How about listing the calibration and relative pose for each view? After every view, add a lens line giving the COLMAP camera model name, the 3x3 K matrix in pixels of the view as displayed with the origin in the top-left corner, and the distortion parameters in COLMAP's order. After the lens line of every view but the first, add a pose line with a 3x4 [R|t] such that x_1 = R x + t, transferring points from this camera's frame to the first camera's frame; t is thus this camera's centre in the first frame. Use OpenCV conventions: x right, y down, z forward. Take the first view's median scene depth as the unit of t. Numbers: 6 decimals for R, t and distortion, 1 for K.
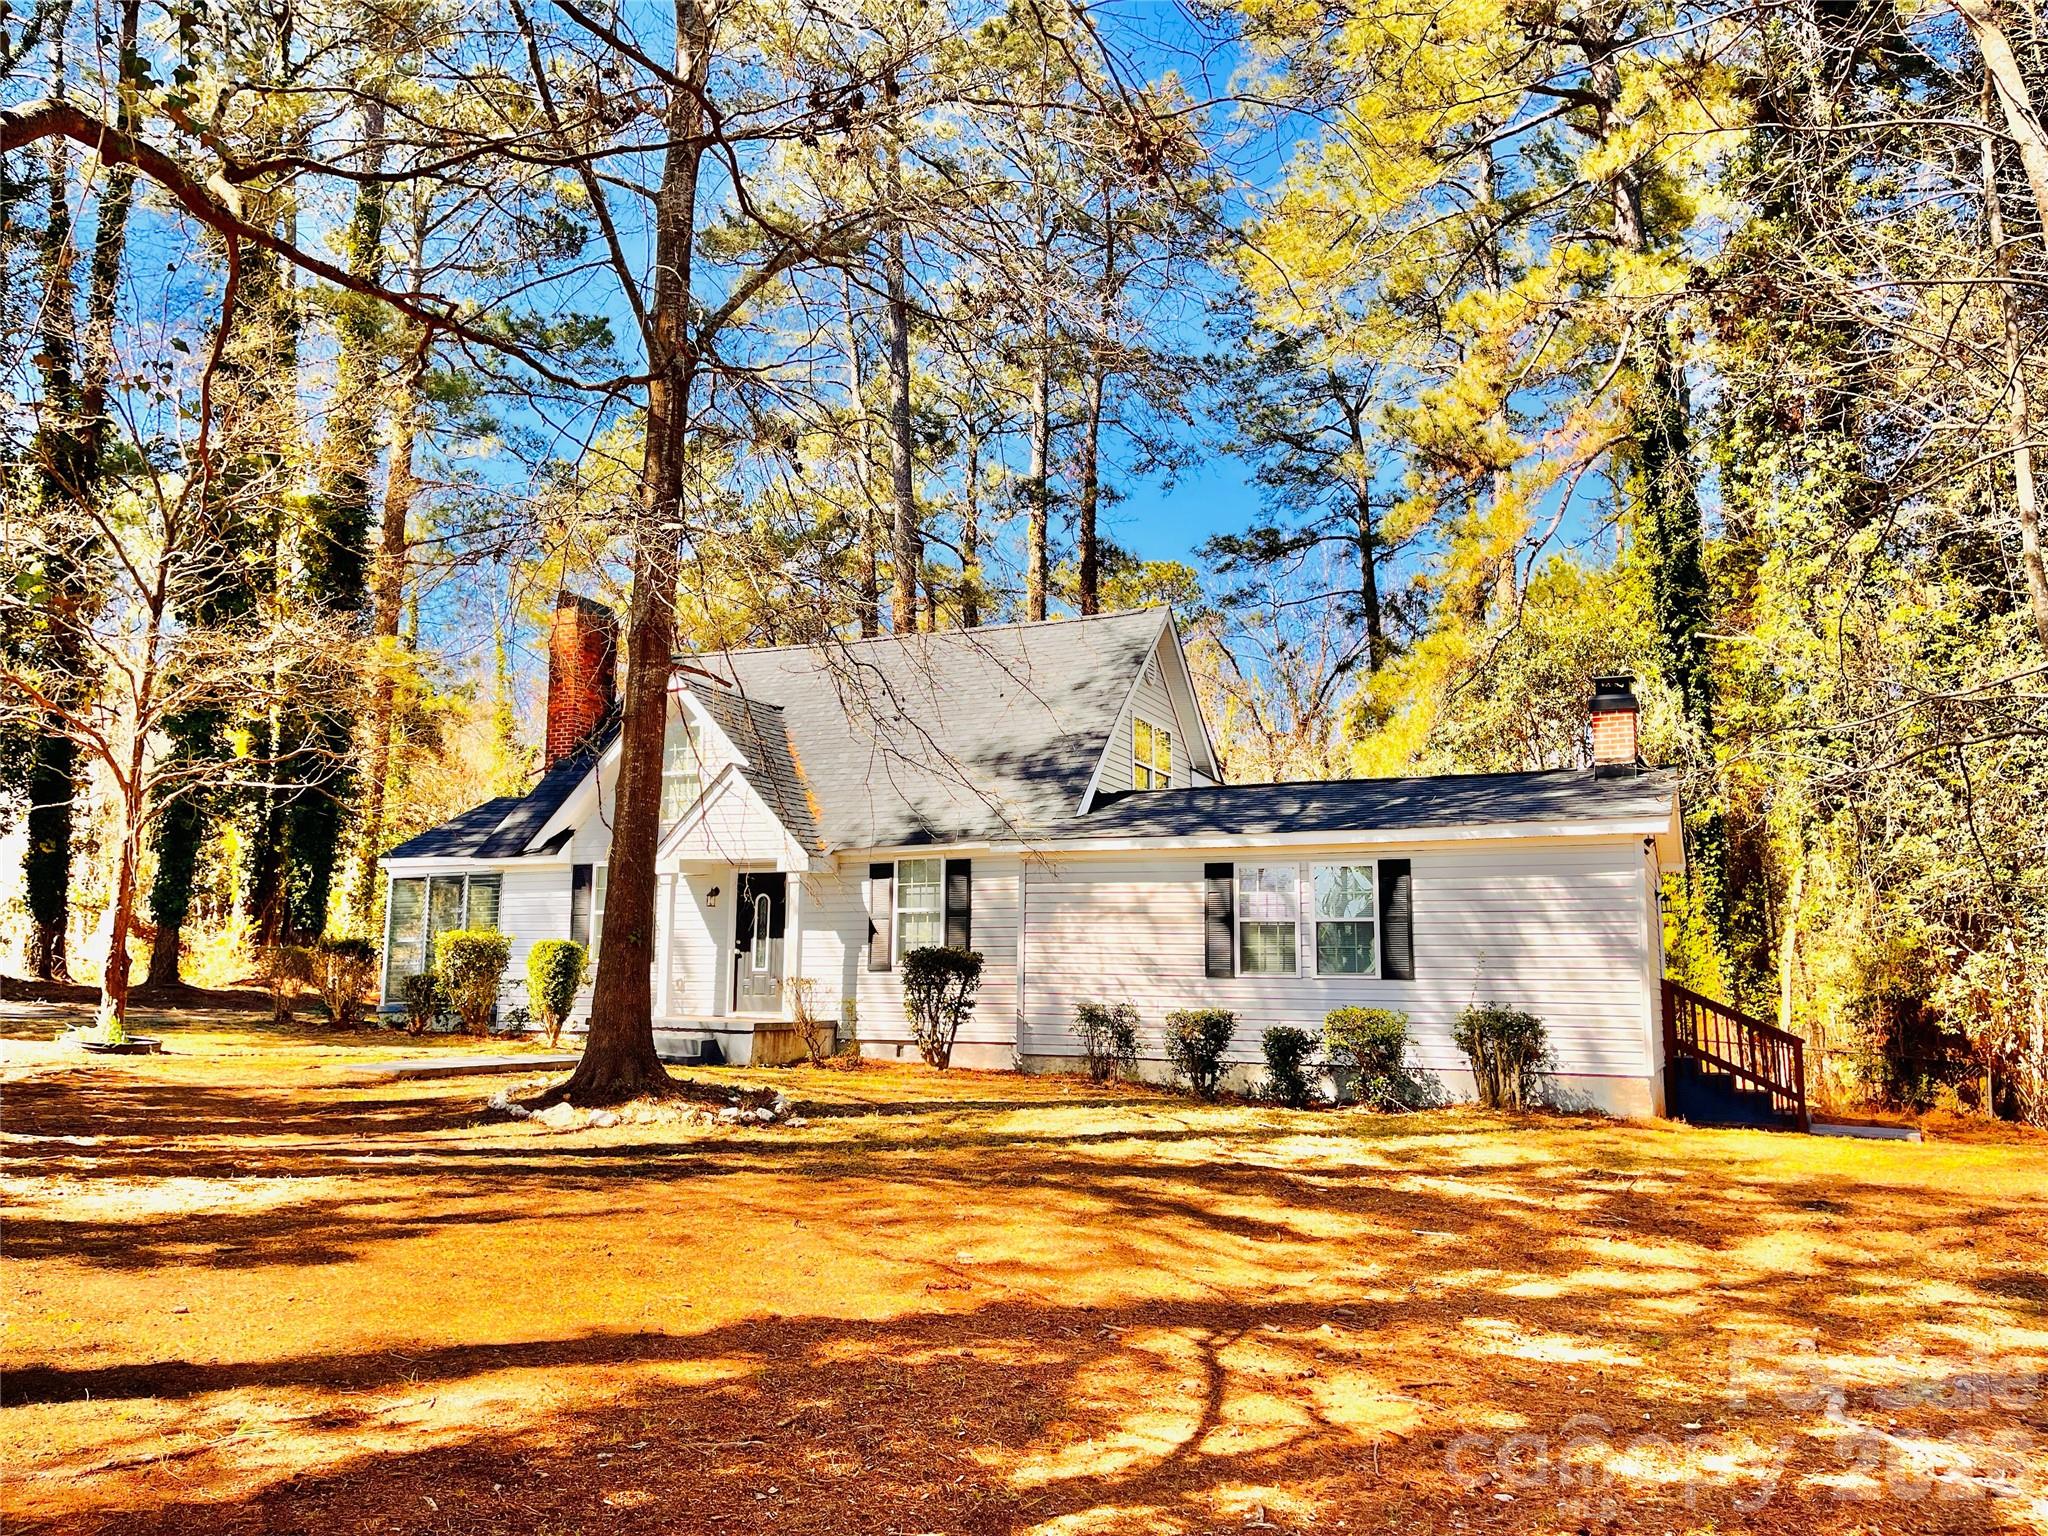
lens RADIAL K [[1553.6, 0, 1022.0], [0, 1553.6, 777.7], [0, 0, 1]] dist [0.075237, -0.107767]
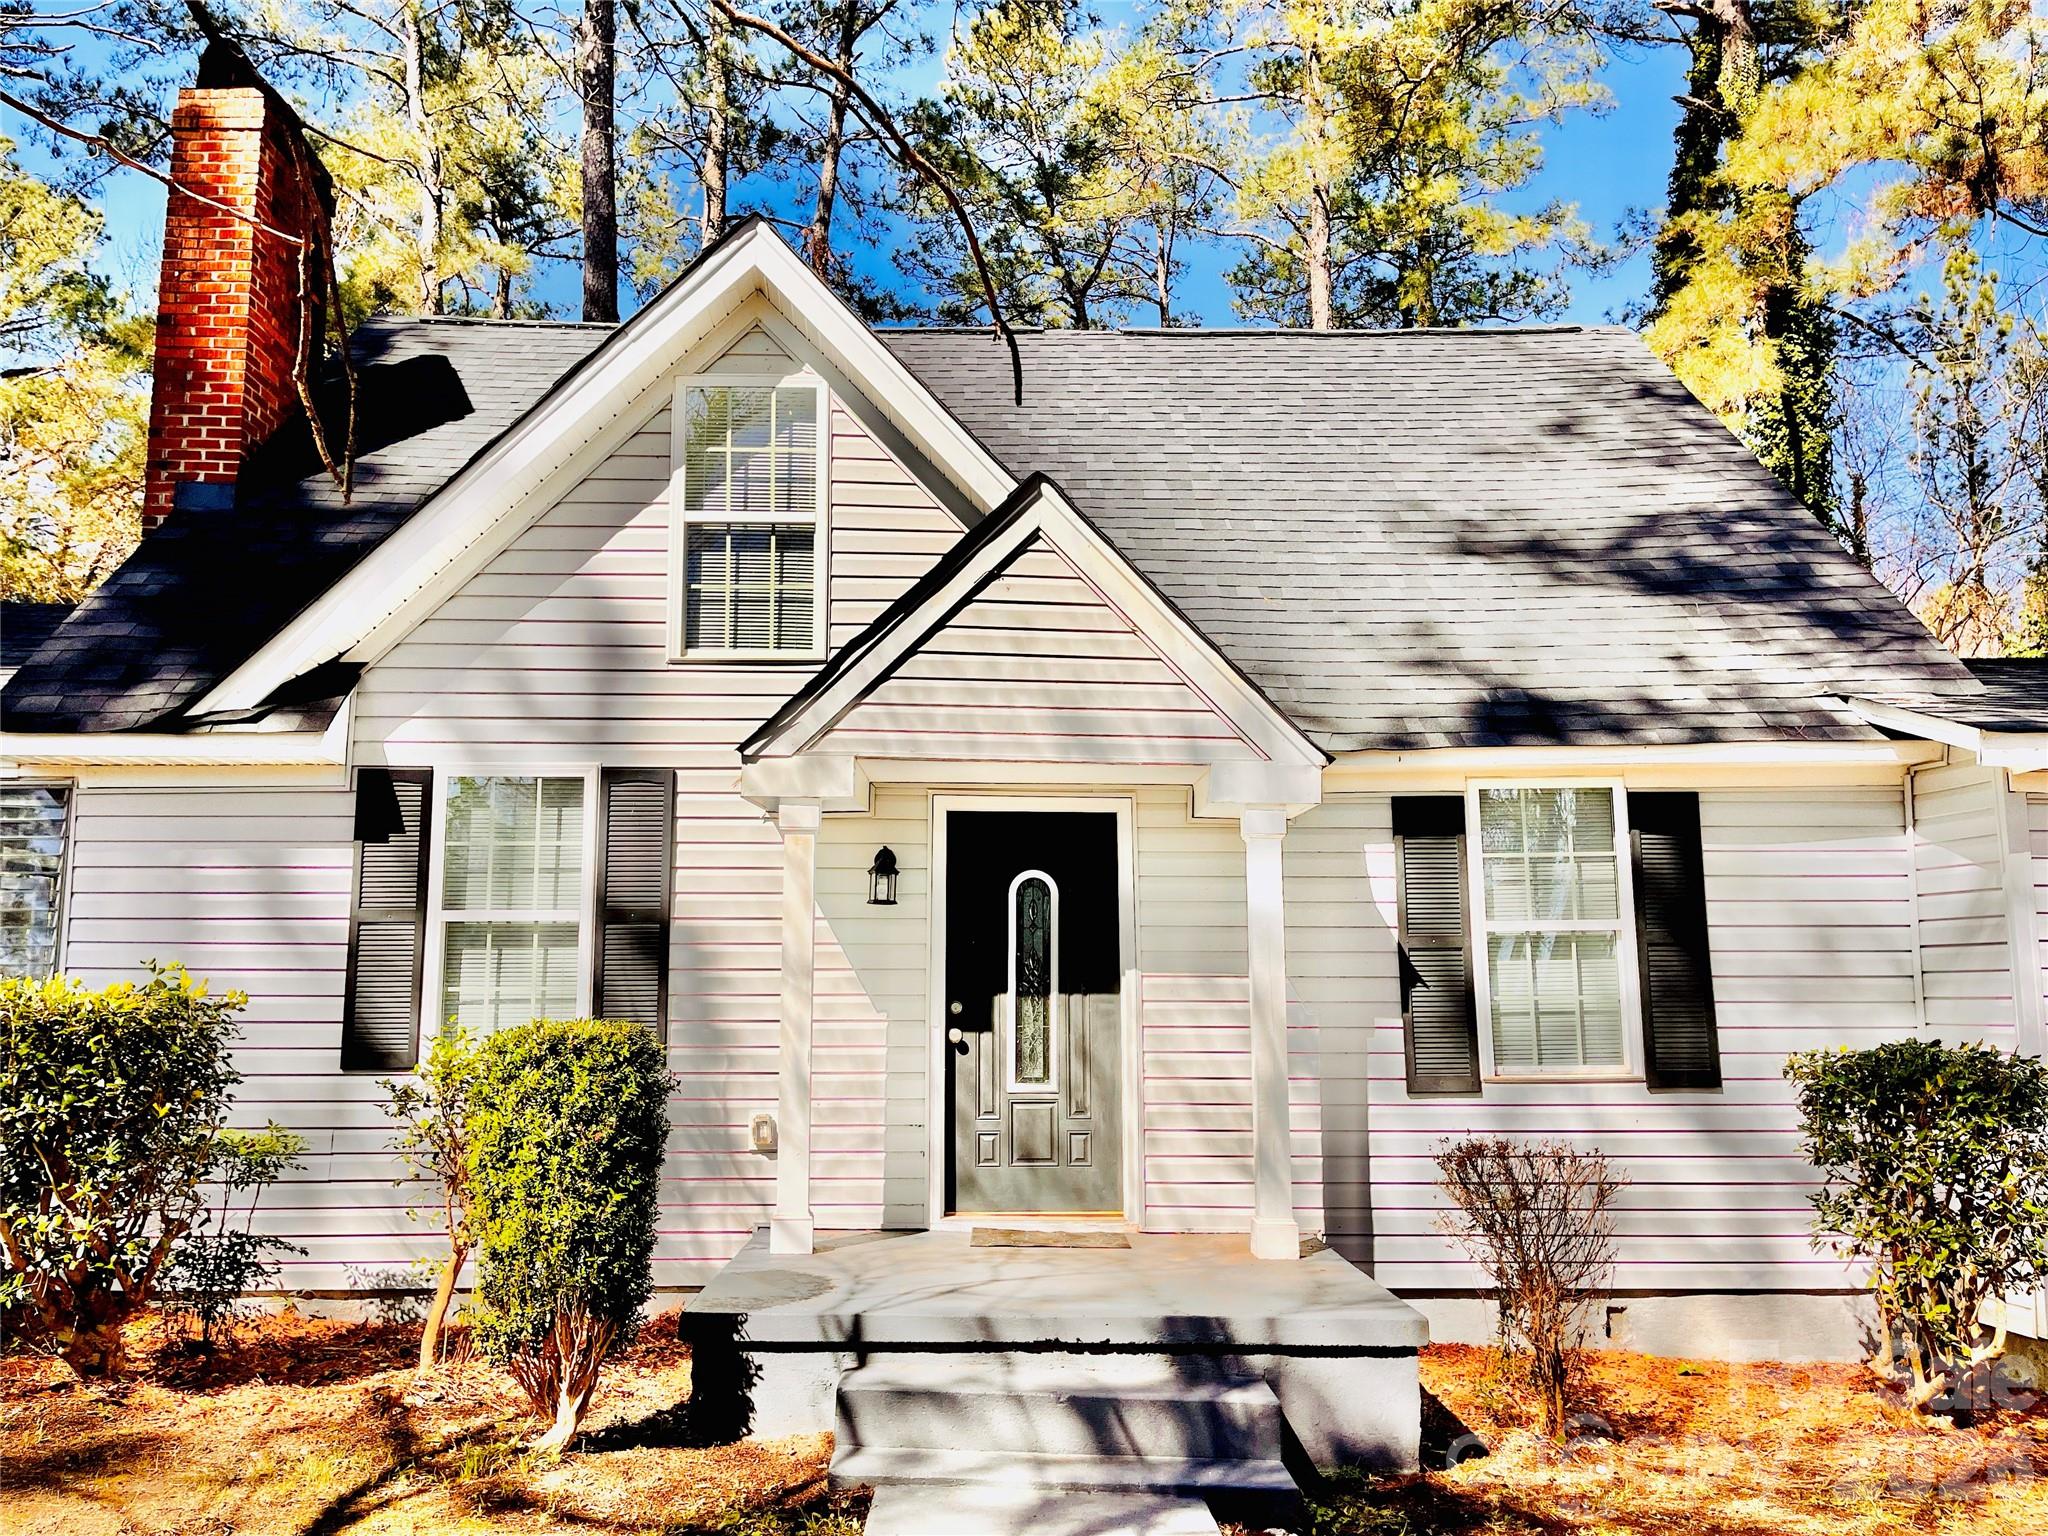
lens RADIAL K [[1553.6, 0, 1022.0], [0, 1553.6, 777.7], [0, 0, 1]] dist [0.075237, -0.107767]
pose [[0.900556, 0.053304, 0.431459, -0.323983], [-0.051539, 0.998546, -0.015790, 0.059334], [-0.431674, -0.008017, 0.901994, 0.686085]]
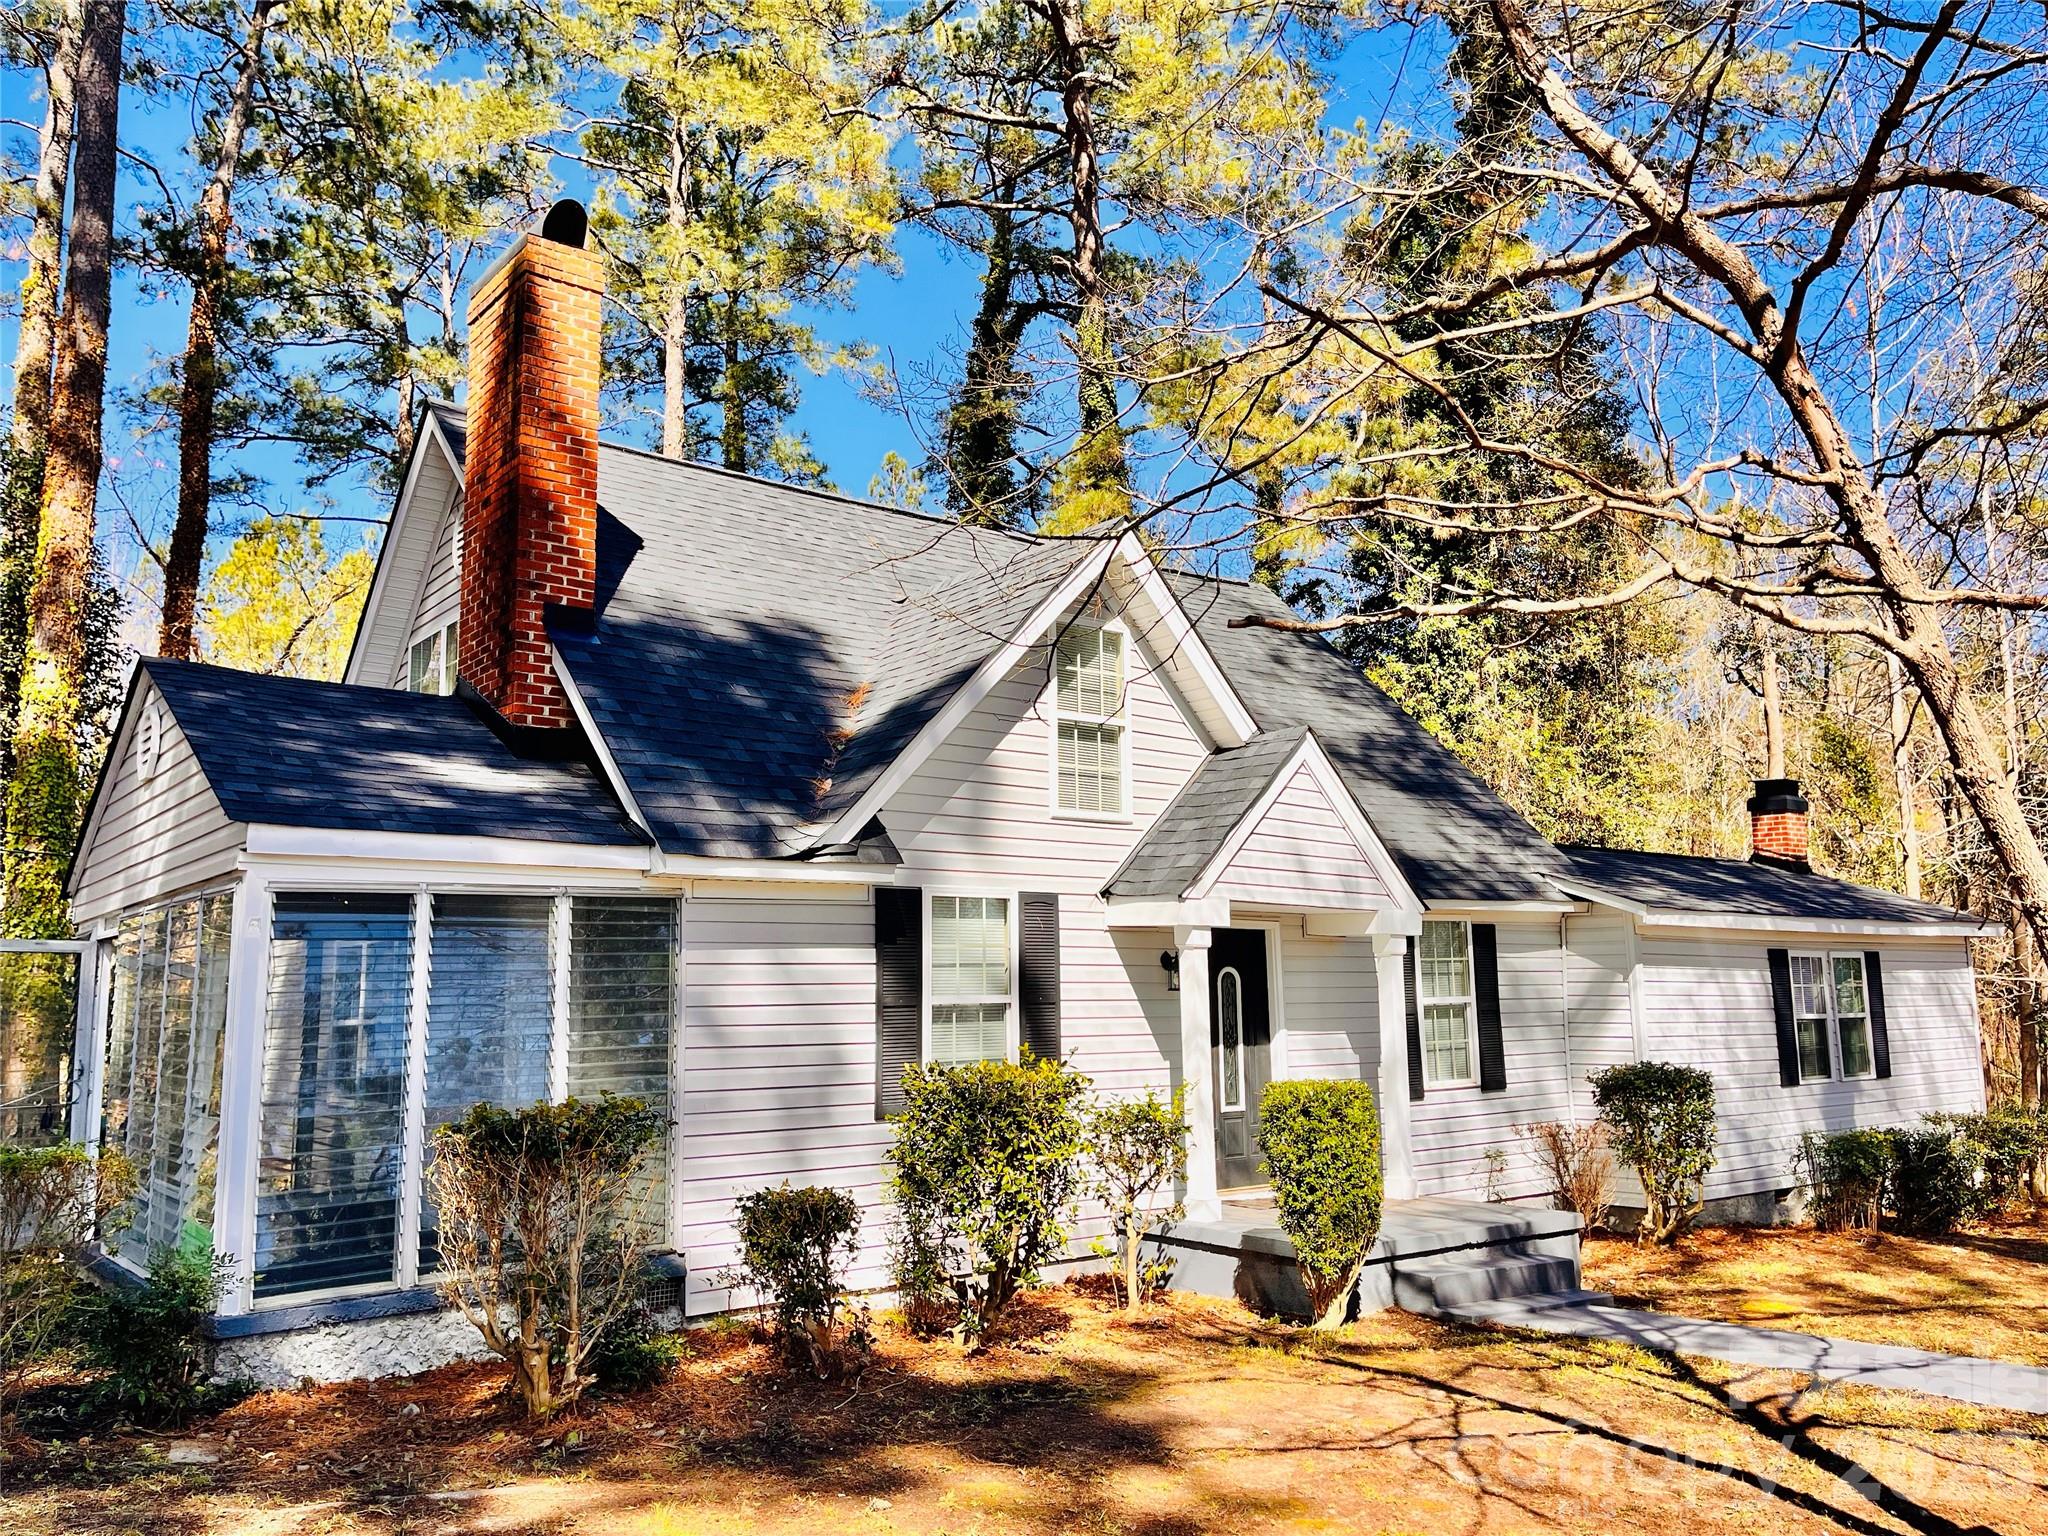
lens RADIAL K [[1553.6, 0, 1022.0], [0, 1553.6, 777.7], [0, 0, 1]] dist [0.075237, -0.107767]
pose [[0.455678, 0.110241, 0.883292, -0.693041], [-0.105746, 0.991979, -0.069253, 0.054429], [-0.883841, -0.061848, 0.463680, 0.819072]]
